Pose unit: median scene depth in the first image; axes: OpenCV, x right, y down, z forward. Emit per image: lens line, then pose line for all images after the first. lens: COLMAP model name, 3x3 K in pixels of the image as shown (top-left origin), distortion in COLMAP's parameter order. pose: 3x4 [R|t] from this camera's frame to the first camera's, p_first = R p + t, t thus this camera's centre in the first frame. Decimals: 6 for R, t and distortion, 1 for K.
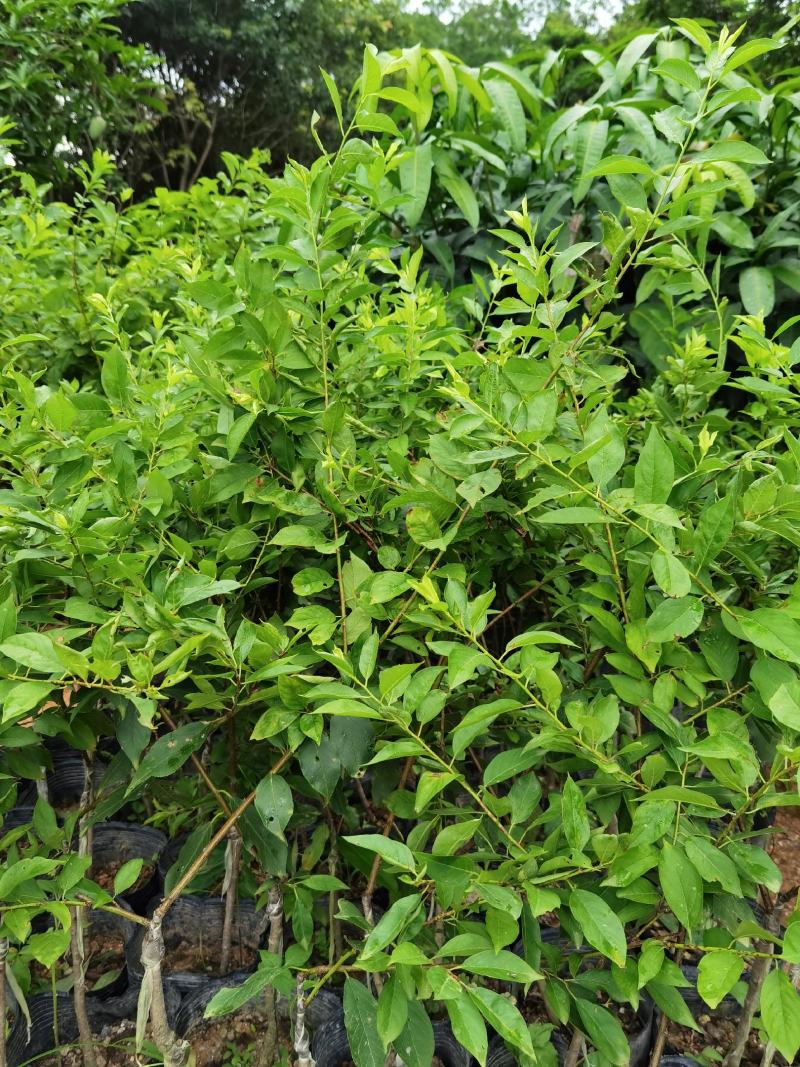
lens RADIAL K [[916.9, 0, 387.1], [0, 916.9, 533.1], [0, 0, 1]] dist [0.009729, 0.005403]
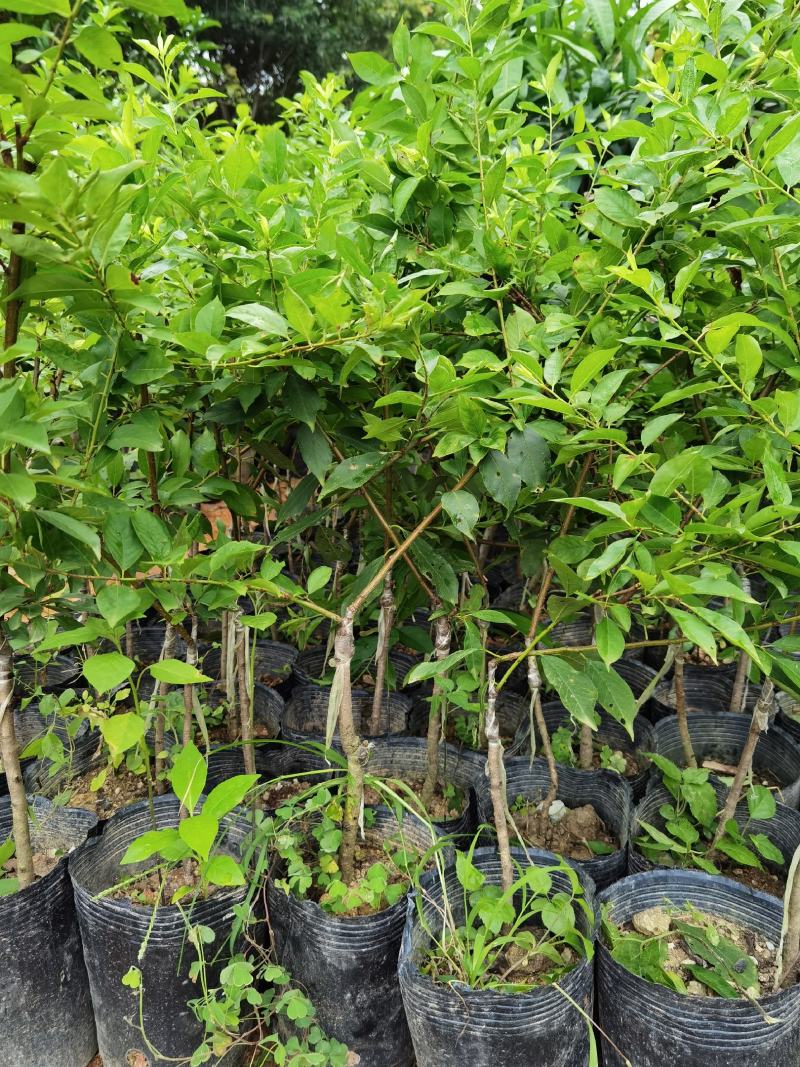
lens RADIAL K [[907.9, 0, 400.0], [0, 907.9, 533.5], [0, 0, 1]] dist [0.020360, -0.005824]
pose [[0.999911, 0.005249, -0.012264, -0.148633], [-0.005287, 0.999981, -0.003044, 0.270492], [0.012248, 0.003109, 0.999920, -0.022770]]
